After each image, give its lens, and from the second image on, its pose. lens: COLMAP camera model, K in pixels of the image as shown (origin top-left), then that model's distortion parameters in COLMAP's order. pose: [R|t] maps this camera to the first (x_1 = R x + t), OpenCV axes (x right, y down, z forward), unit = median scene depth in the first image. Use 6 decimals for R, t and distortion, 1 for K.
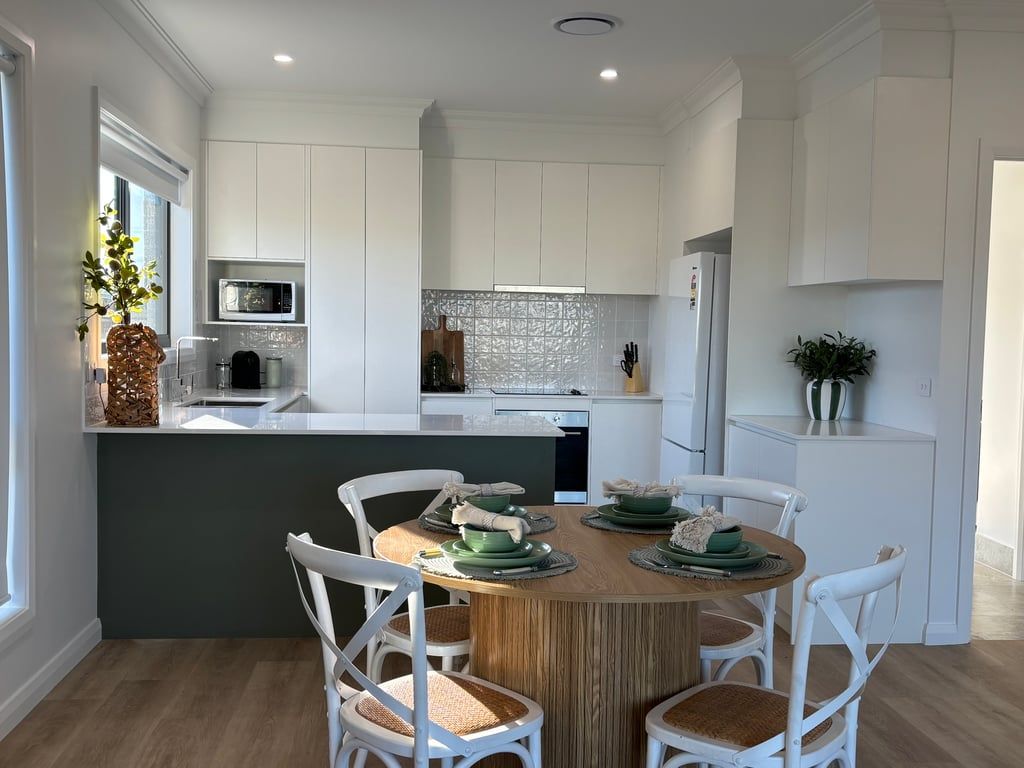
lens RADIAL K [[1075.5, 0, 512.0], [0, 1075.5, 384.0], [0, 0, 1]] dist [0.194684, -0.659849]
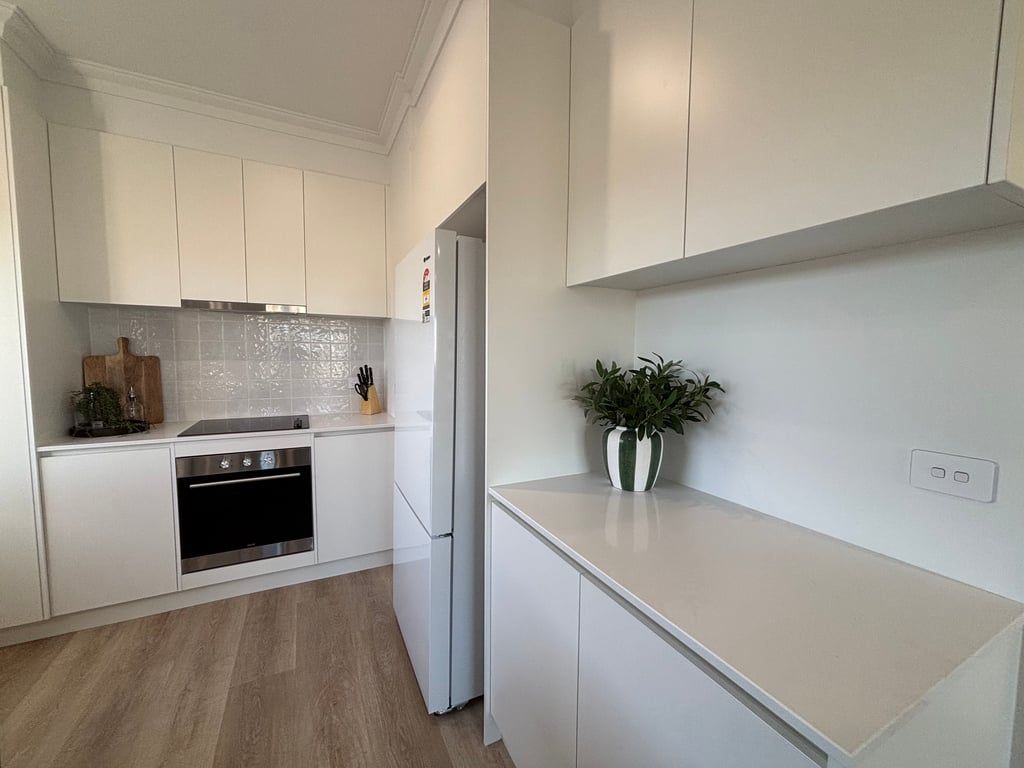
lens RADIAL K [[412.9, 0, 512.0], [0, 412.9, 384.0], [0, 0, 1]] dist [0.000760, 0.000022]
pose [[0.931076, -0.038009, 0.362841, 0.158341], [0.028523, 0.999098, 0.031469, -0.047982], [-0.363709, -0.018951, 0.931320, 0.962056]]
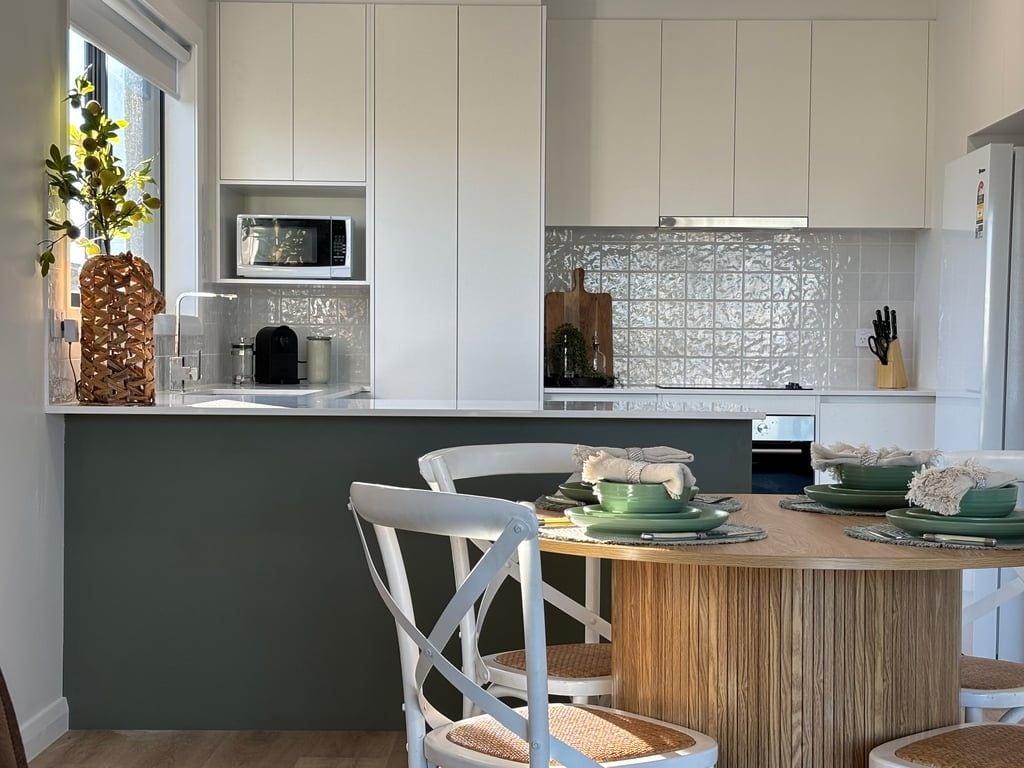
lens RADIAL K [[1805.1, 0, 512.0], [0, 1805.1, 384.0], [0, 0, 1]] dist [0.339683, -1.680991]
pose [[0.994354, -0.008935, -0.105738, 0.013532], [0.005376, 0.999411, -0.033896, 0.064157], [0.105979, 0.033136, 0.993816, -0.094016]]
